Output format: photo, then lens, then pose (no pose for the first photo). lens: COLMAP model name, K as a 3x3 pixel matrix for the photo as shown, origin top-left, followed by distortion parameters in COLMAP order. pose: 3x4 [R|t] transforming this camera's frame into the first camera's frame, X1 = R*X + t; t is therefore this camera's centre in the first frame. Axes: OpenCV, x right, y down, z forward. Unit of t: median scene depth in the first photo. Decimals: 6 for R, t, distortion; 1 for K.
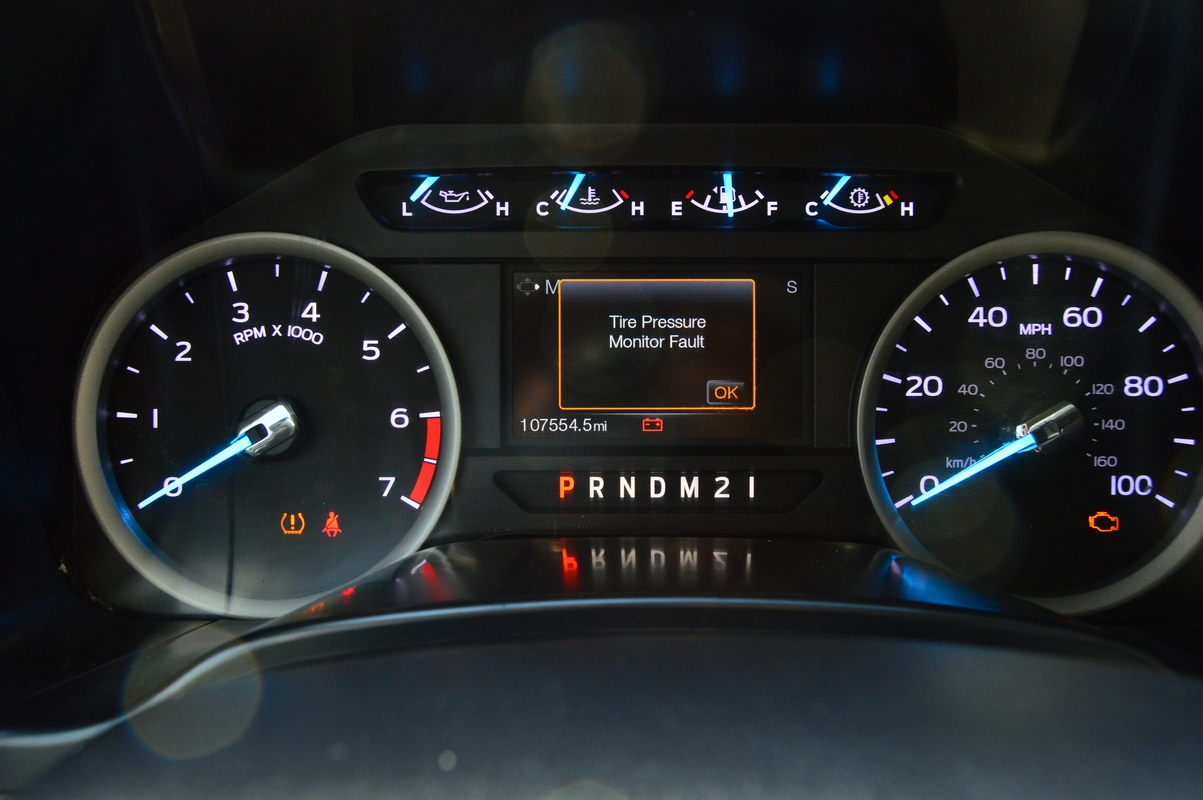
lens RADIAL K [[928.5, 0, 609.0], [0, 928.5, 408.5], [0, 0, 1]] dist [-0.009494, -0.002503]
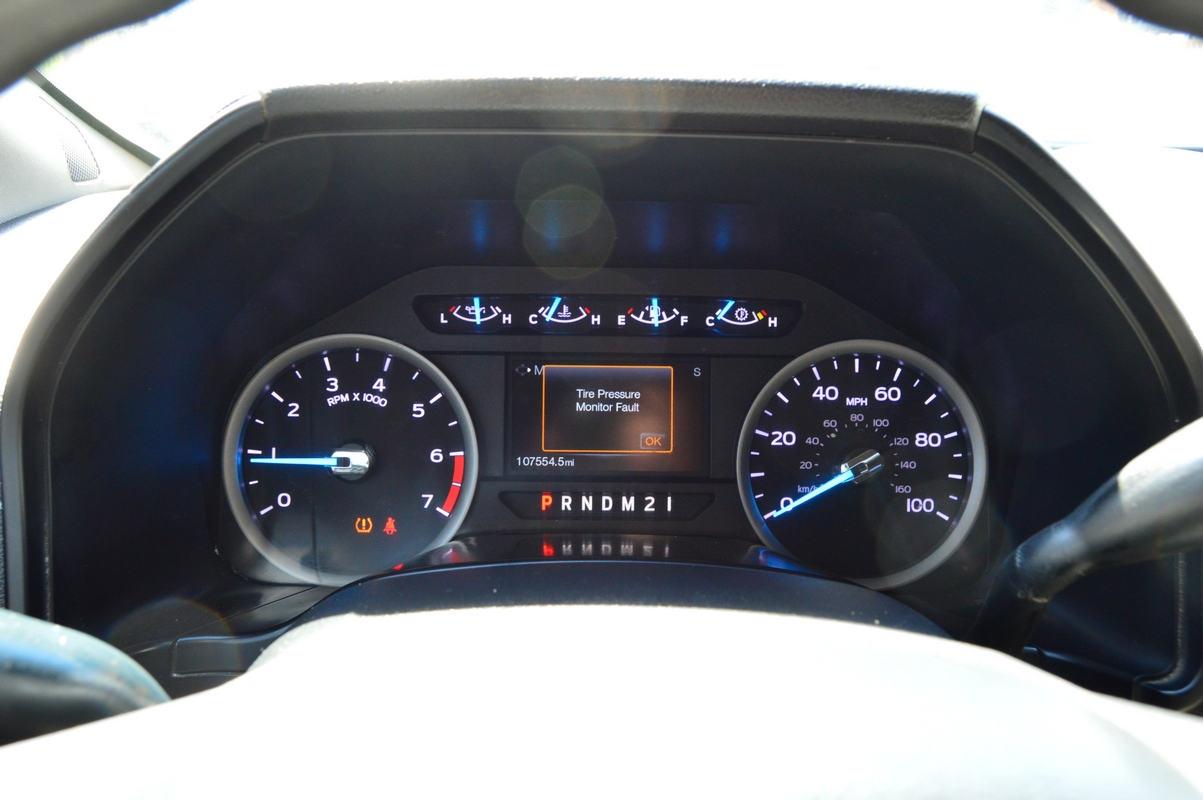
lens RADIAL K [[928.5, 0, 607.4], [0, 928.5, 399.6], [0, 0, 1]] dist [-0.009494, -0.002503]
pose [[0.999329, 0.011548, 0.034749, -0.001542], [-0.008855, 0.997015, -0.076698, 0.032277], [-0.035531, 0.076339, 0.996449, -0.515972]]
